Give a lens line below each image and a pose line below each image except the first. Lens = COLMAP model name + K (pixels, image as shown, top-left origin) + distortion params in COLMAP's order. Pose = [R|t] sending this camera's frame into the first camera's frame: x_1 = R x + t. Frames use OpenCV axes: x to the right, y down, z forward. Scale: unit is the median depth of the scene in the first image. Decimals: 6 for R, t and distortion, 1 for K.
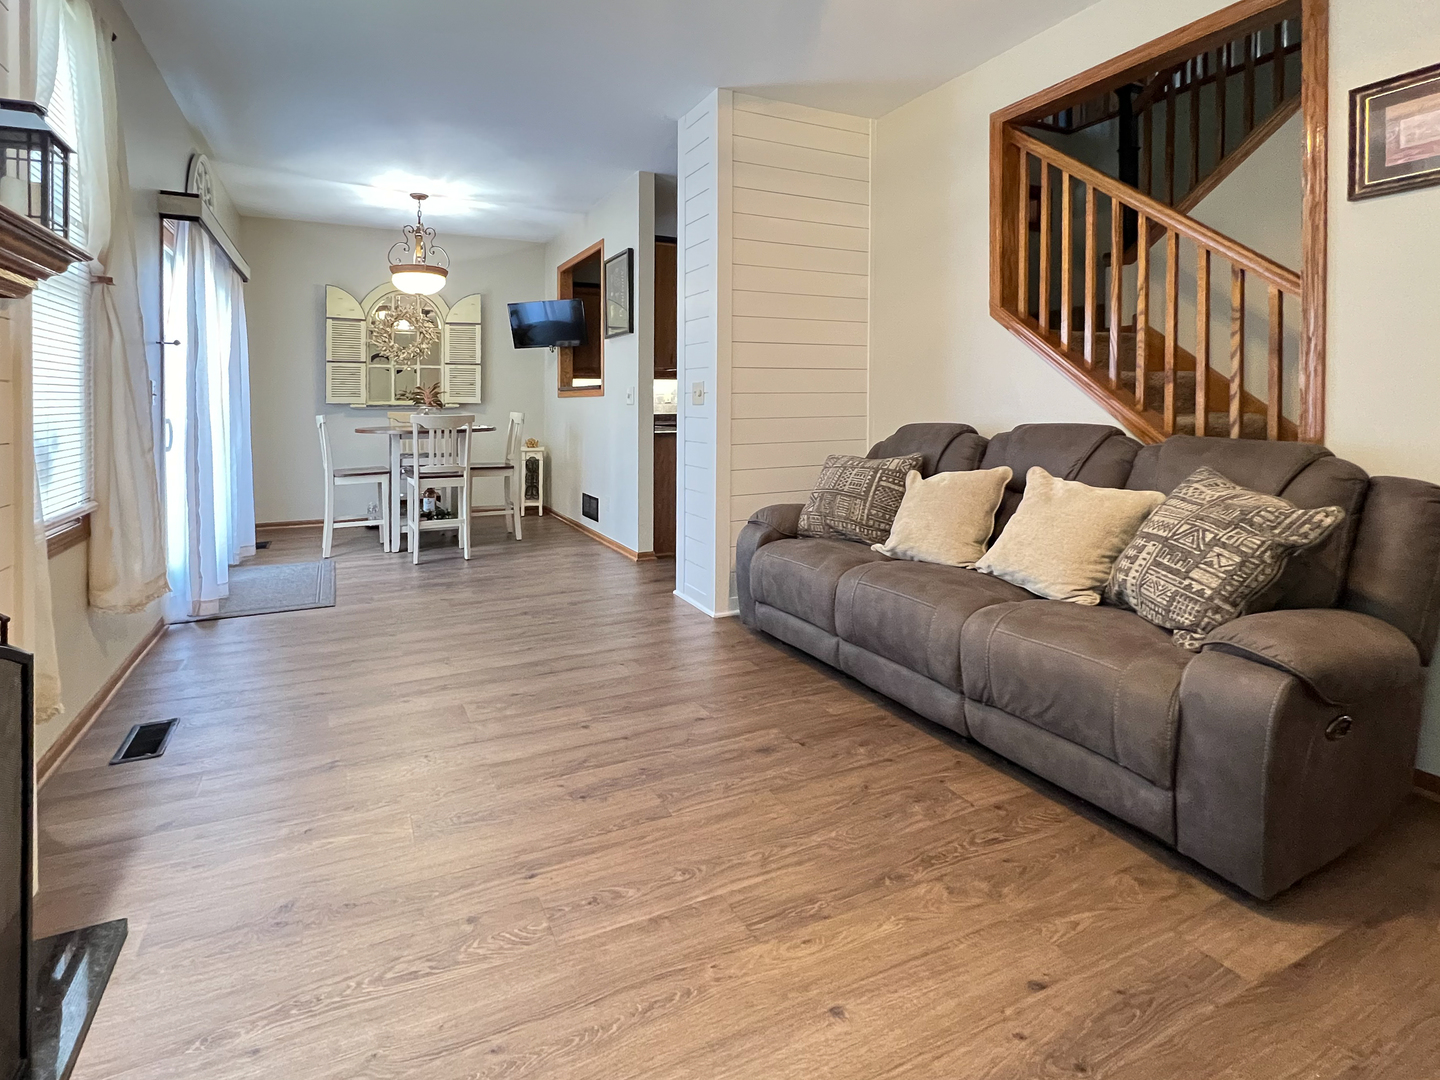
lens RADIAL K [[676.9, 0, 643.7], [0, 676.9, 437.4], [0, 0, 1]] dist [-0.004022, 0.000532]
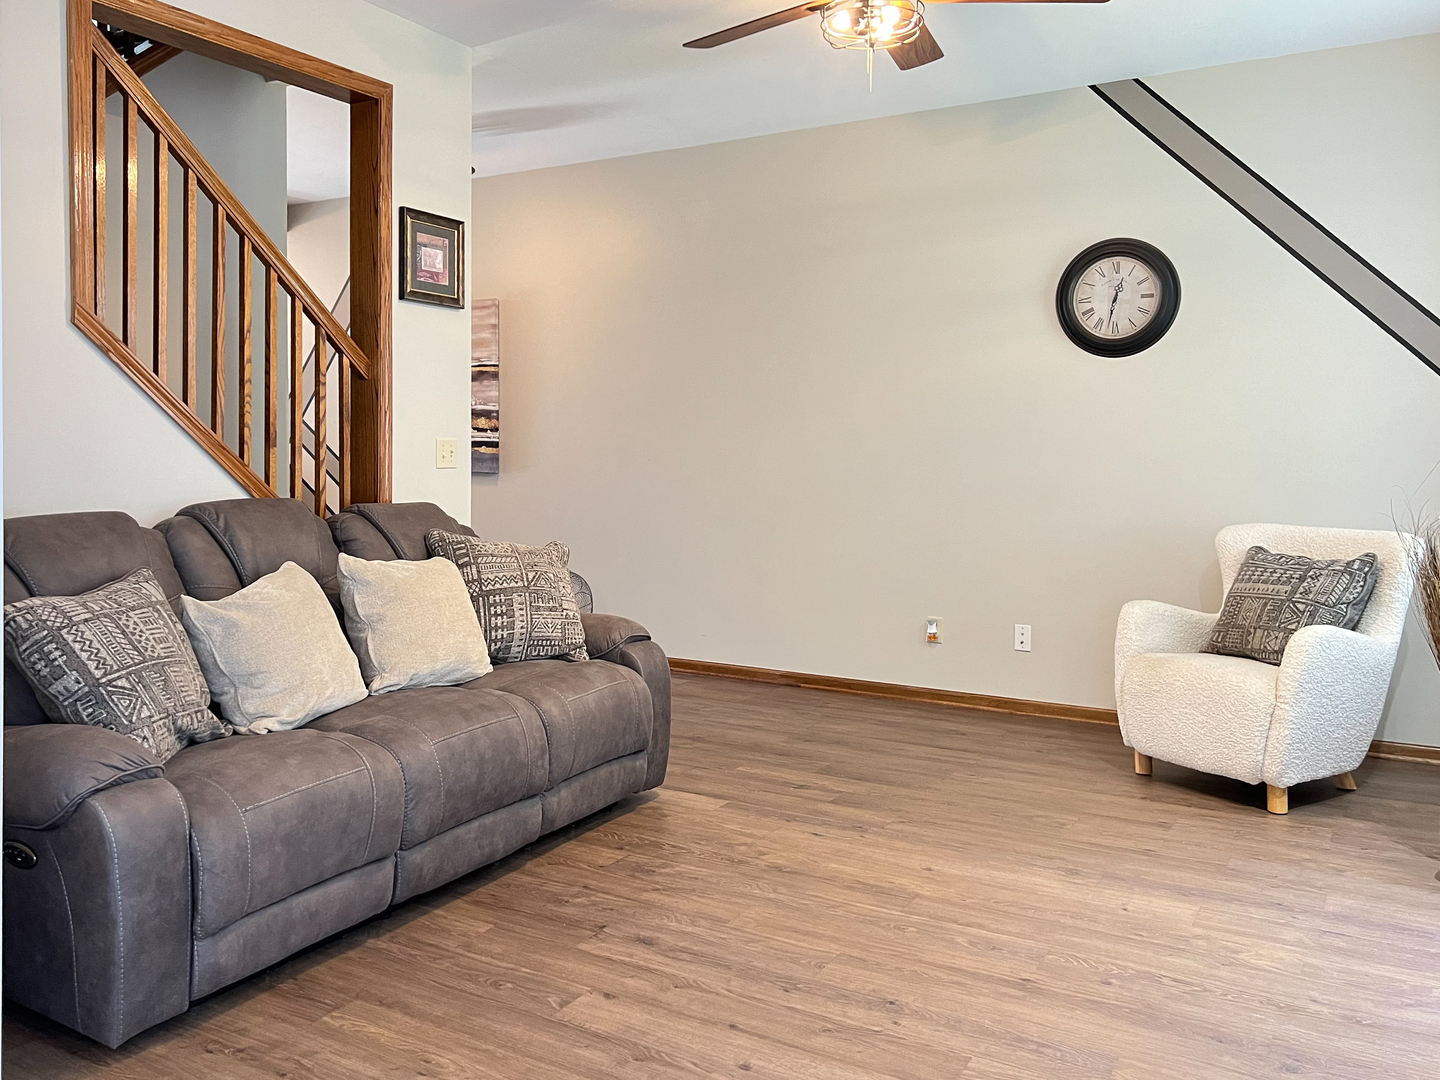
lens RADIAL K [[1209.9, 0, 651.4], [0, 1209.9, 464.5], [0, 0, 1]] dist [0.050896, -0.042014]
pose [[-0.564409, -0.014906, 0.825360, -0.787113], [0.038930, 0.998244, 0.044650, -0.104324], [-0.824577, 0.057332, -0.562838, 1.458575]]
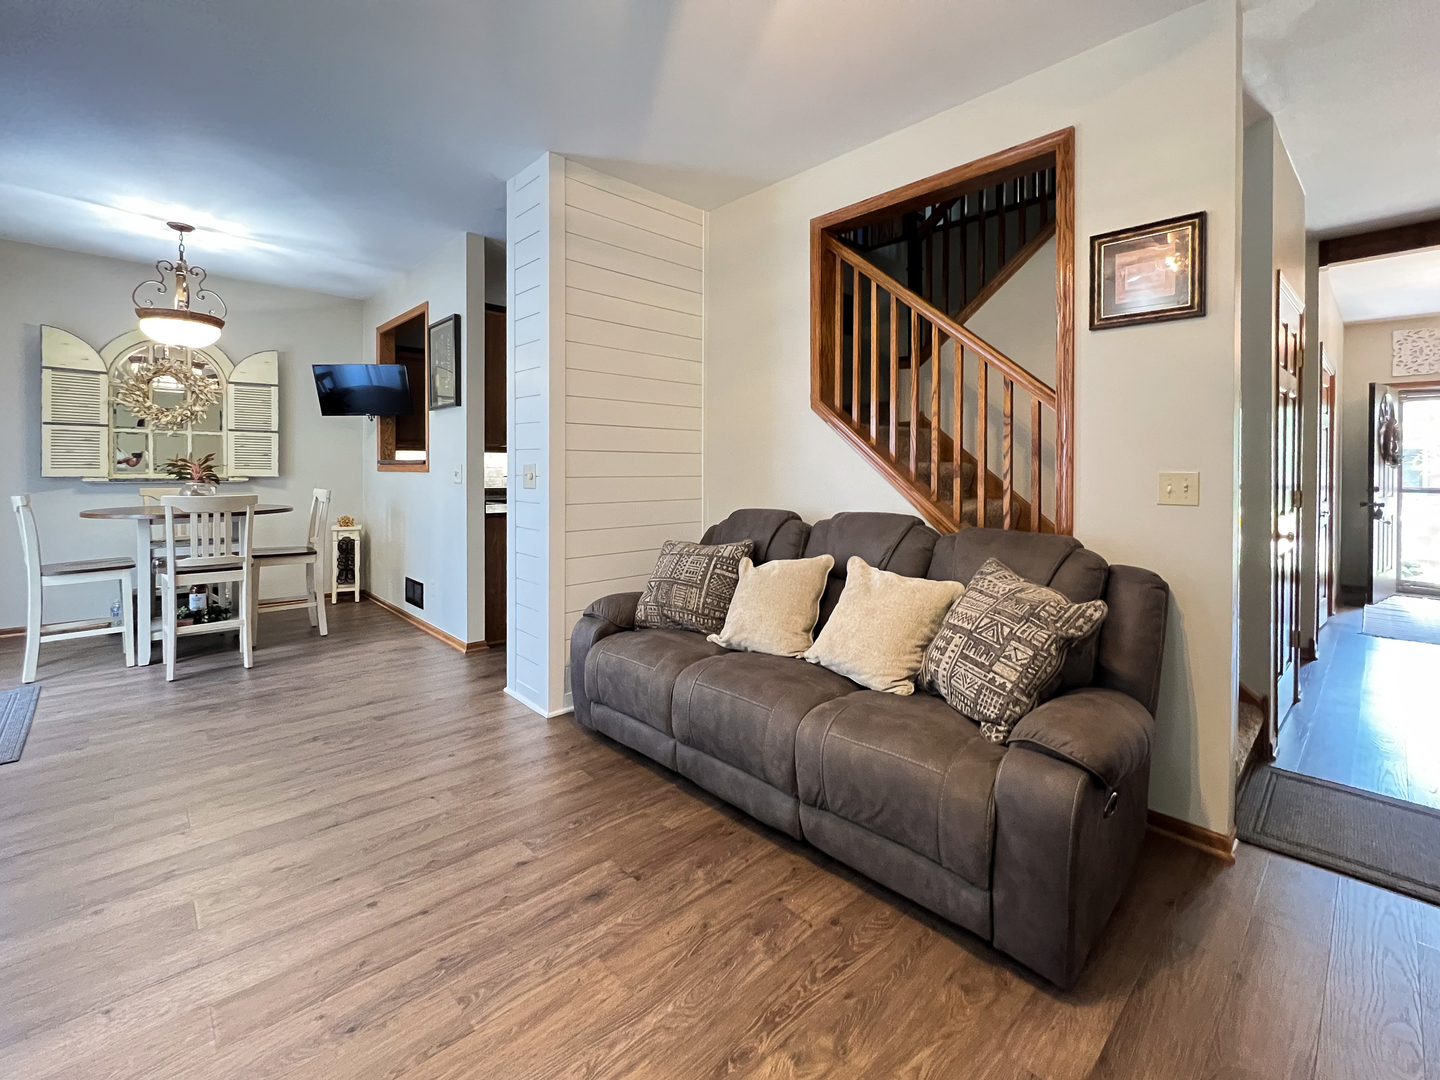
lens RADIAL K [[625.0, 0, 713.8], [0, 625.0, 495.7], [0, 0, 1]] dist [-0.001734, -0.000031]
pose [[0.942491, -0.003296, 0.334216, 0.045708], [0.005802, 0.999962, -0.006502, -0.044656], [-0.334182, 0.008067, 0.942474, 0.149563]]
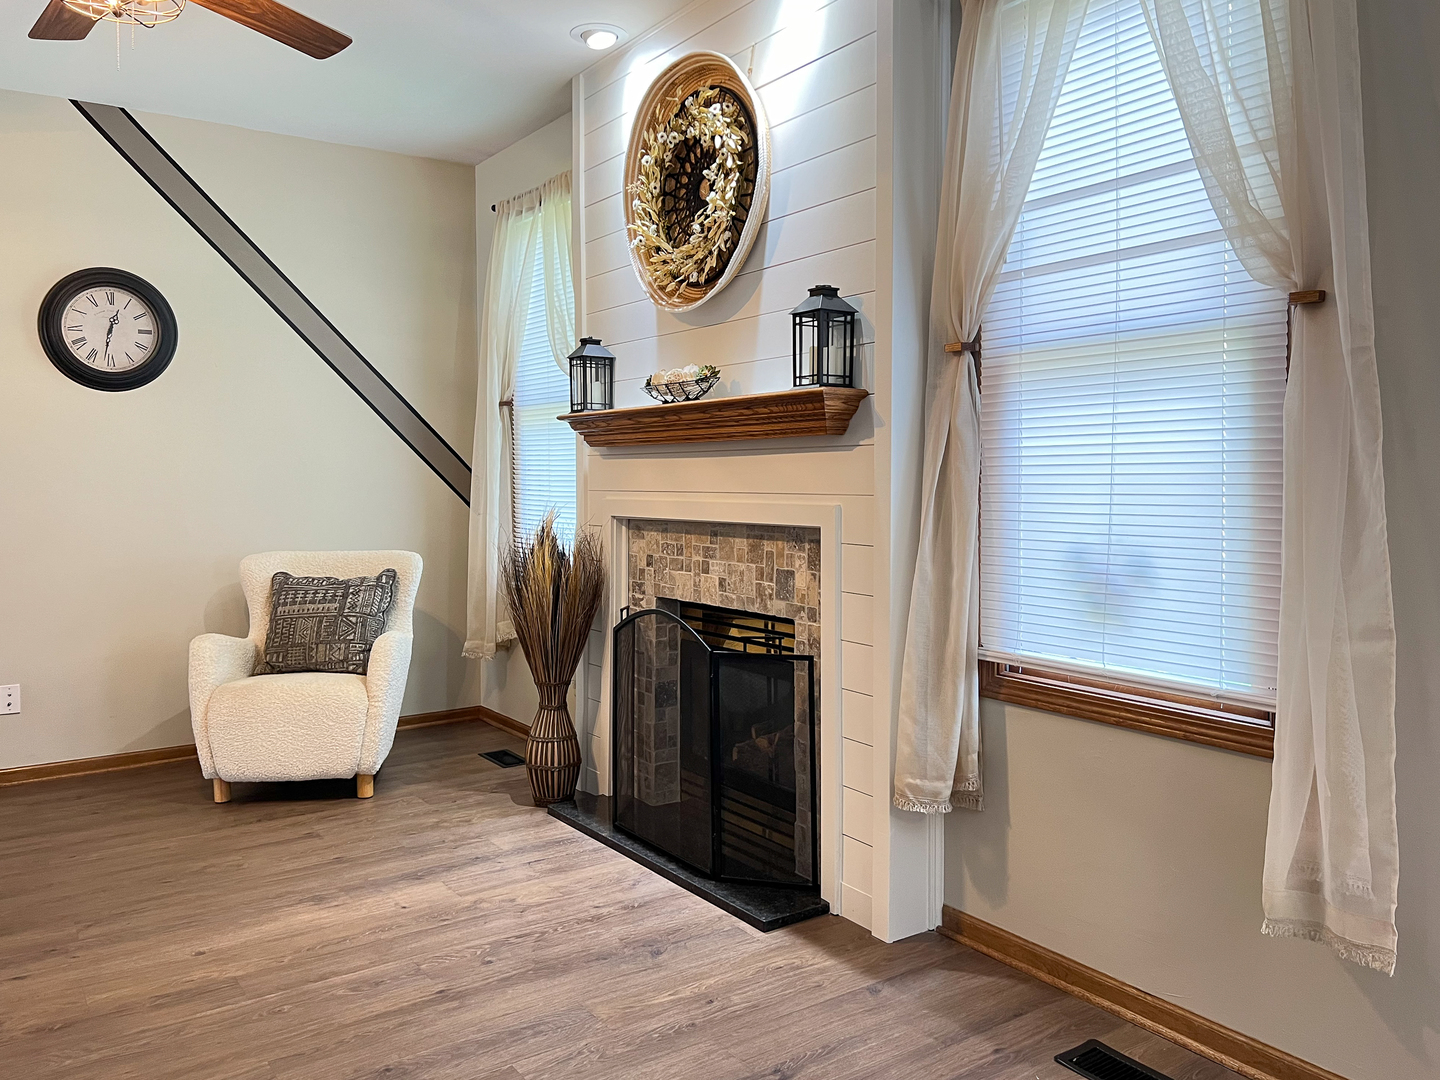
lens RADIAL K [[1114.1, 0, 715.6], [0, 1114.1, 509.4], [0, 0, 1]] dist [0.050649, -0.050919]
pose [[-0.981667, 0.010194, -0.190333, -0.157602], [-0.005571, 0.996608, 0.082111, -0.126777], [0.190525, 0.081666, -0.978280, 1.643463]]
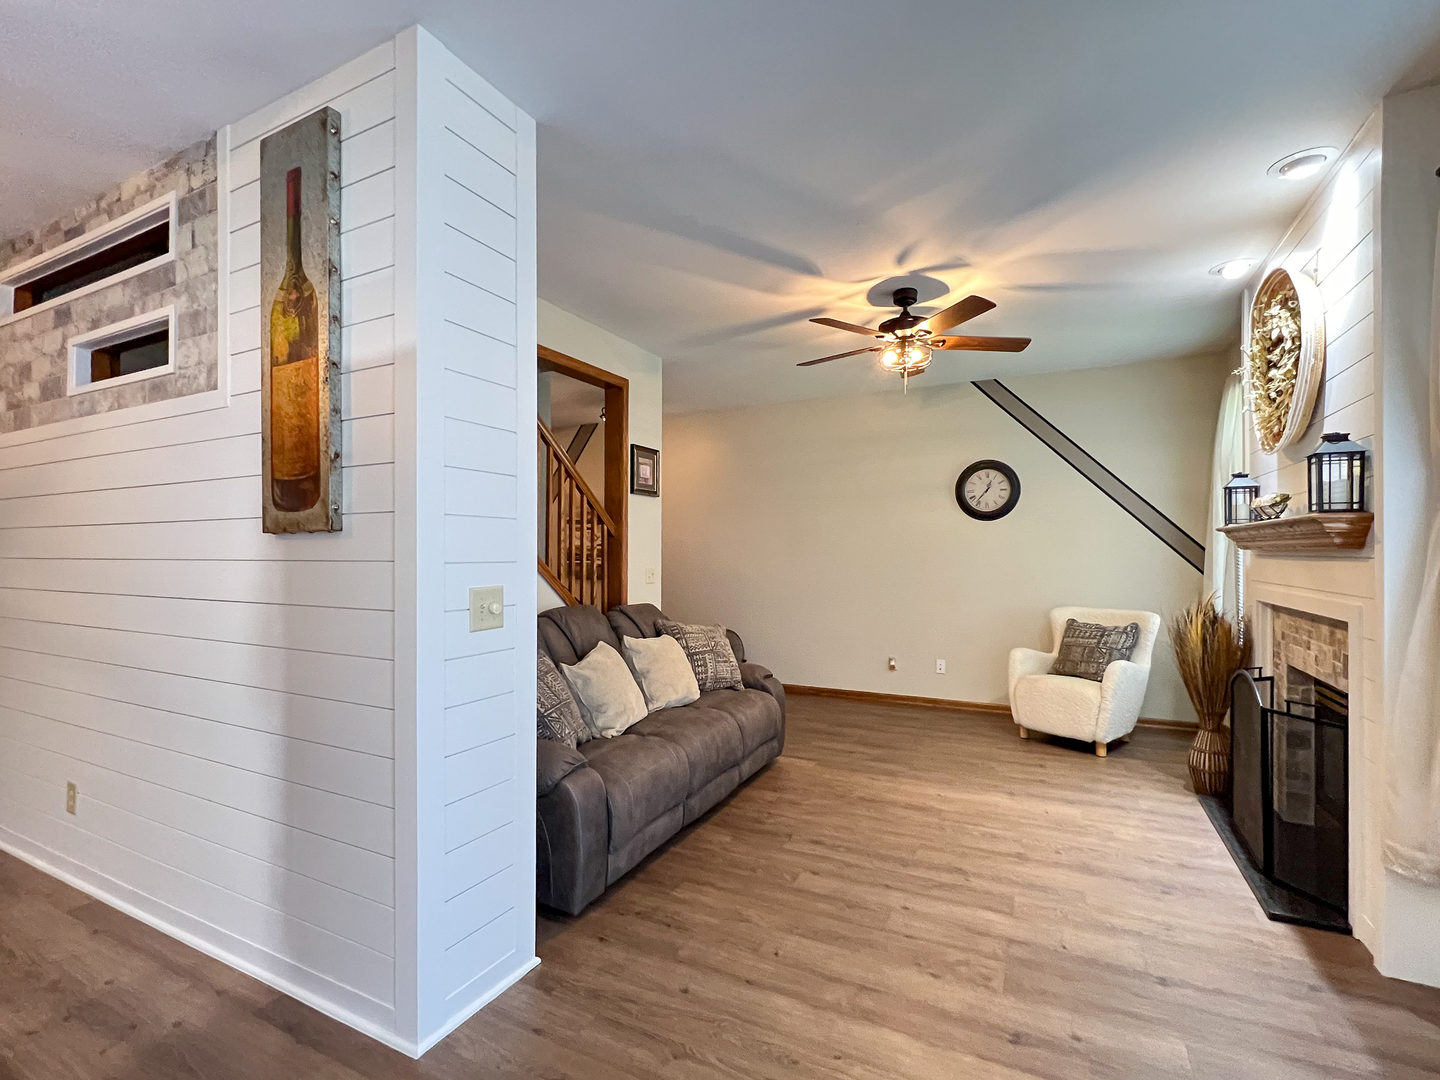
lens RADIAL K [[669.2, 0, 720.0], [0, 669.2, 540.0], [0, 0, 1]] dist [0.000305, 0.000760]
pose [[-0.637304, 0.014546, 0.770475, -0.662974], [0.042803, 0.998947, 0.016546, -0.171858], [-0.769423, 0.043524, -0.637255, 1.714363]]
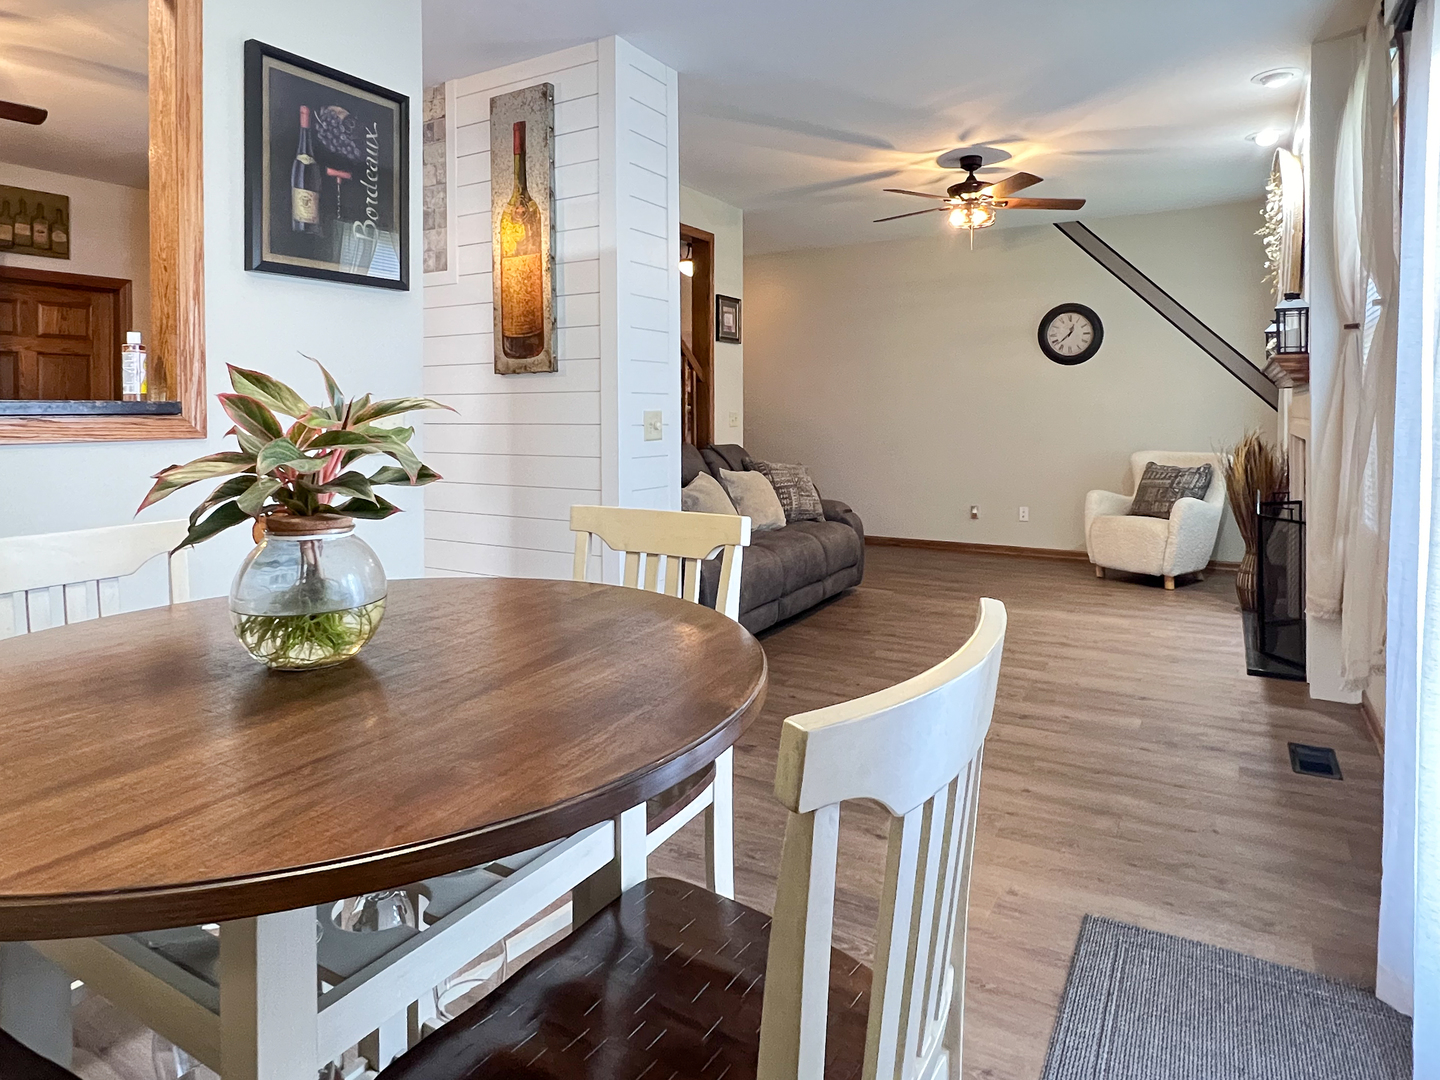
lens RADIAL K [[875.5, 0, 724.7], [0, 875.5, 391.9], [0, 0, 1]] dist [-0.001609, -0.001499]
pose [[-0.589916, 0.020570, 0.807203, -1.140262], [0.047681, 0.998818, 0.009394, -0.154763], [-0.806056, 0.044030, -0.590200, 2.196012]]
